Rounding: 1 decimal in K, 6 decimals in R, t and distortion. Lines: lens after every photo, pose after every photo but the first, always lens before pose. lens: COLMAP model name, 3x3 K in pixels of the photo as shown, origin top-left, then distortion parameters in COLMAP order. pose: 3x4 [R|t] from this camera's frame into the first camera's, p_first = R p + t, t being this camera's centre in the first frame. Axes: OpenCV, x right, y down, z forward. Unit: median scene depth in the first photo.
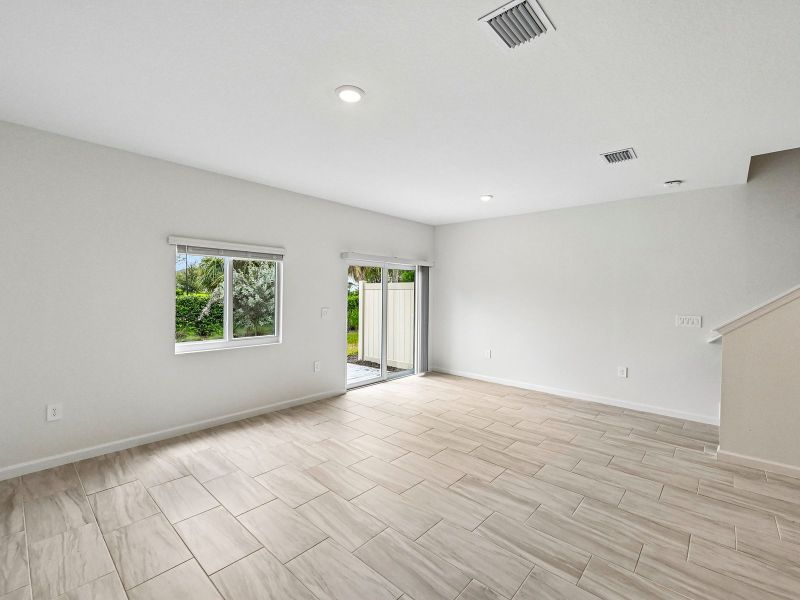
lens RADIAL K [[356.4, 0, 400.3], [0, 356.4, 297.9], [0, 0, 1]] dist [-0.001038, 0.000094]
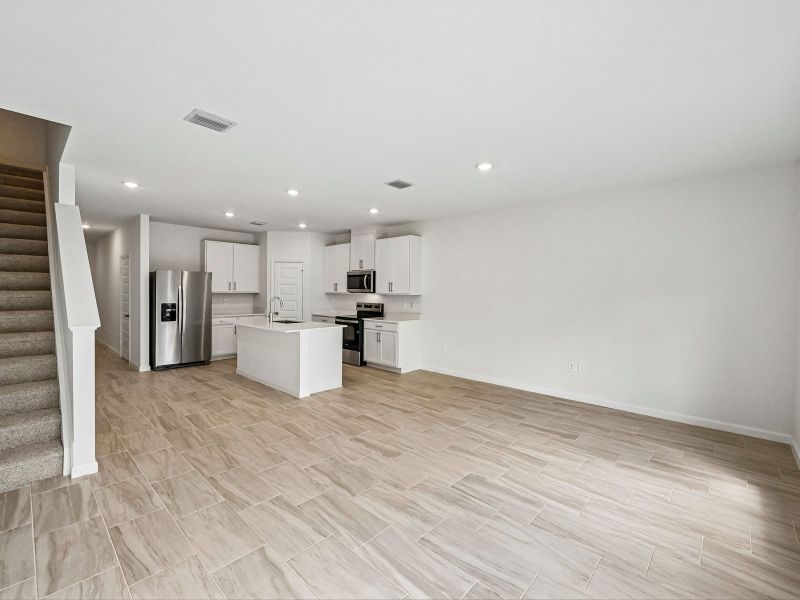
lens RADIAL K [[356.4, 0, 400.2], [0, 356.4, 297.1], [0, 0, 1]] dist [-0.001038, 0.000094]
pose [[-0.999735, -0.022150, 0.006293, 0.128283], [-0.021947, 0.999287, 0.030715, -0.014163], [-0.006969, 0.030569, -0.999508, 1.553328]]
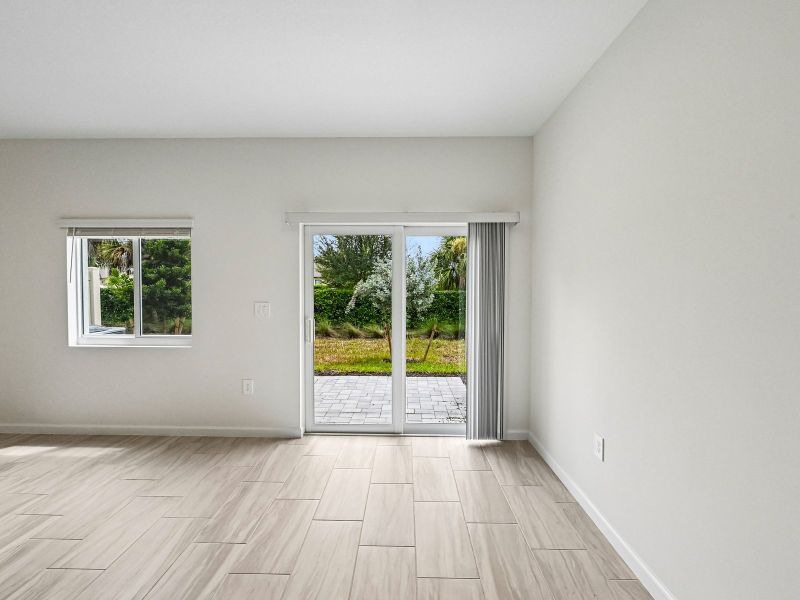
lens RADIAL K [[356.4, 0, 396.3], [0, 356.4, 296.1], [0, 0, 1]] dist [-0.001038, 0.000094]
pose [[0.654322, 0.010240, -0.756147, 0.593967], [-0.006393, 0.999947, 0.008009, 0.013768], [0.756189, -0.000406, 0.654353, 0.981393]]
